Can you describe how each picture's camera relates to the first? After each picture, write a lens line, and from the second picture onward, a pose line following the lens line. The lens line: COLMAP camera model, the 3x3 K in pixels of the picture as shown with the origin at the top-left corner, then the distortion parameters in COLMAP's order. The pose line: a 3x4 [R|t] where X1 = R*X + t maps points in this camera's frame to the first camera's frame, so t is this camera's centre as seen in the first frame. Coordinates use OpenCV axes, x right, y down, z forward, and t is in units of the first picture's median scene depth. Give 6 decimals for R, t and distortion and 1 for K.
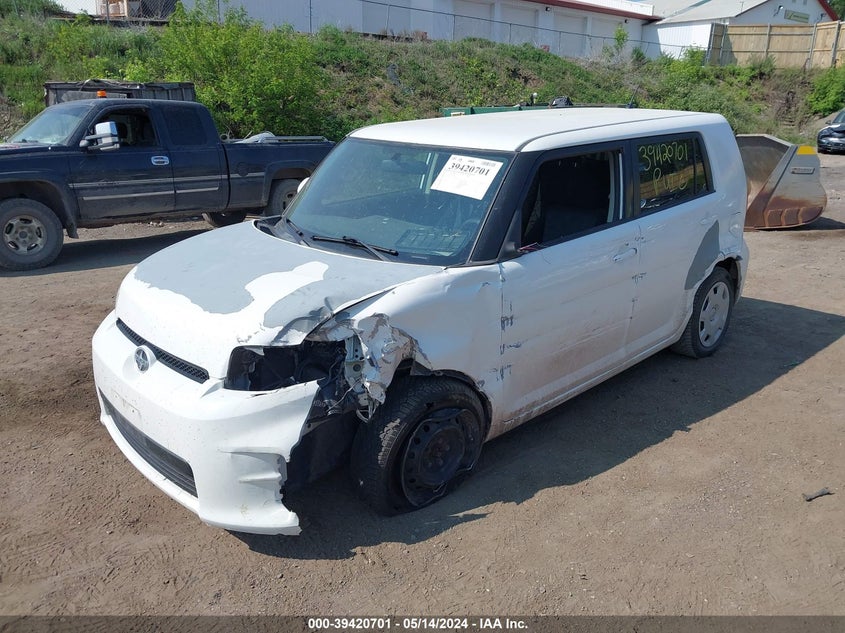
lens RADIAL K [[690.7, 0, 423.8], [0, 690.7, 317.9], [0, 0, 1]] dist [0.000306, -0.010726]
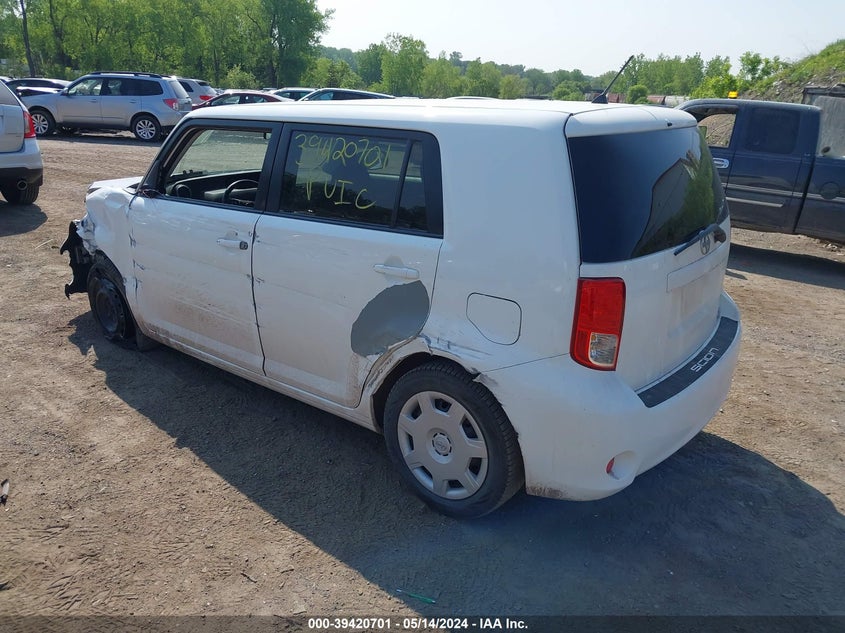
lens RADIAL K [[690.7, 0, 423.8], [0, 690.7, 315.3], [0, 0, 1]] dist [0.000306, -0.010726]
pose [[0.109015, 0.309121, -0.944754, 0.517087], [-0.334918, 0.906270, 0.257883, -0.139181], [0.935920, 0.288302, 0.202327, 0.457977]]
